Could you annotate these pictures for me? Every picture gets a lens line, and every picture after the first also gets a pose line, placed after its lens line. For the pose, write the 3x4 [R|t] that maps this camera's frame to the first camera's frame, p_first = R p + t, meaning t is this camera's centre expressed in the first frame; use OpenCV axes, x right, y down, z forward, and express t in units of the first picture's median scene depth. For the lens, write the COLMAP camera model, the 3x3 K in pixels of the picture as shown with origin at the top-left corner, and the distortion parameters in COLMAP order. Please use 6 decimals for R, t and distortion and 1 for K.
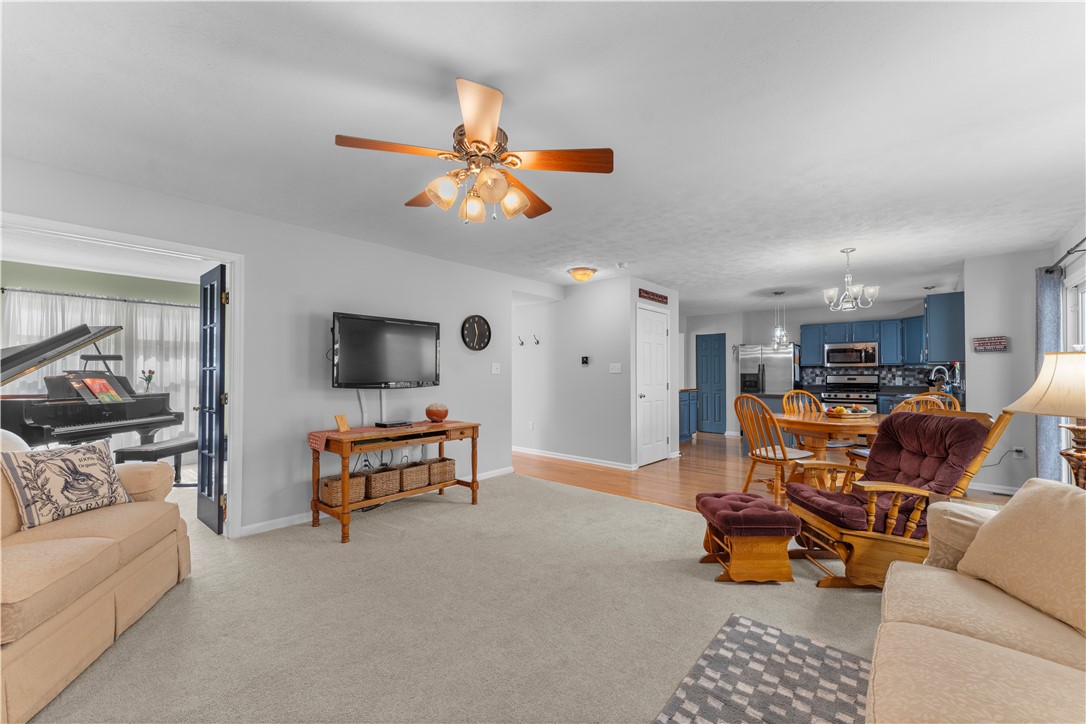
lens RADIAL K [[435.8, 0, 533.9], [0, 435.8, 369.1], [0, 0, 1]] dist [0.001561, -0.000264]
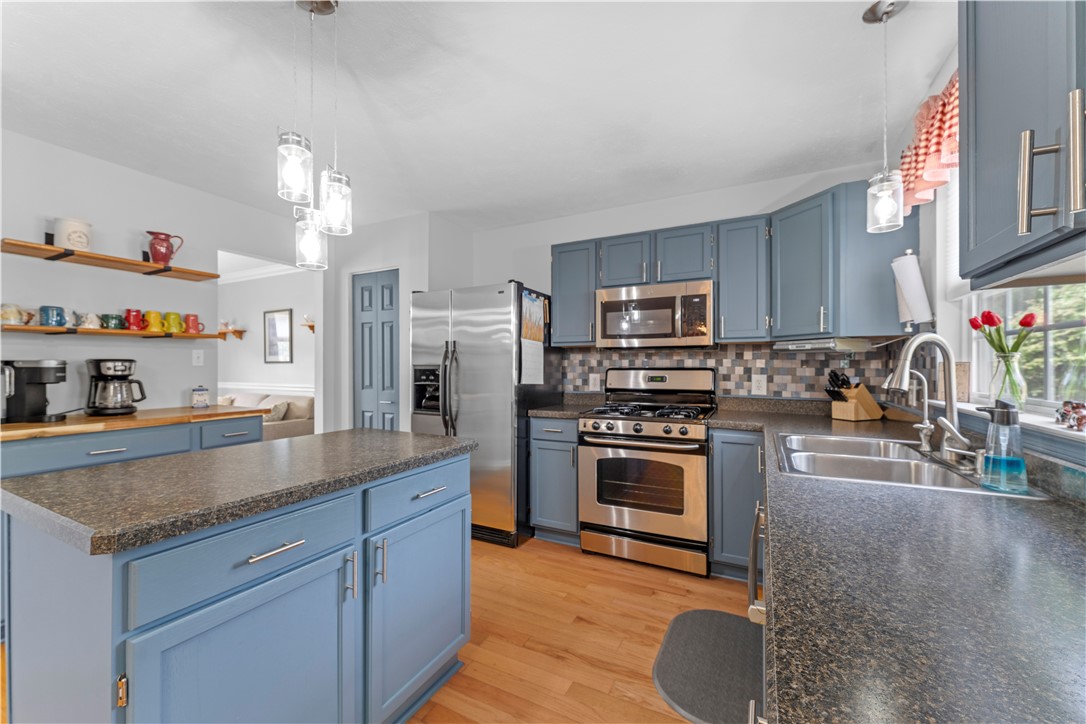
lens RADIAL K [[435.8, 0, 535.2], [0, 435.8, 366.0], [0, 0, 1]] dist [0.001561, -0.000264]
pose [[0.969308, -0.002926, 0.245832, 0.535597], [-0.000645, 0.999896, 0.014441, 0.005491], [-0.245849, -0.014156, 0.969205, 0.657833]]
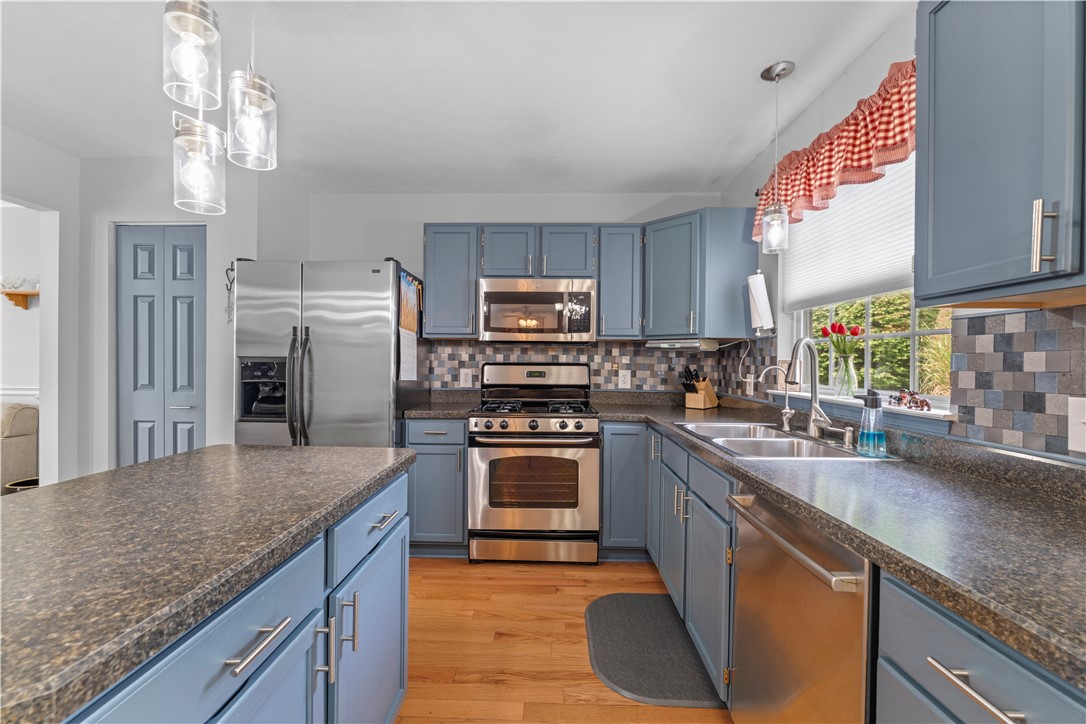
lens RADIAL K [[455.0, 0, 538.8], [0, 455.0, 364.4], [0, 0, 1]] dist [-0.004574, -0.000393]
pose [[0.758744, 0.000638, 0.651389, 0.474356], [-0.017510, 0.999658, 0.019416, 0.006065], [-0.651153, -0.026137, 0.758496, 0.704027]]
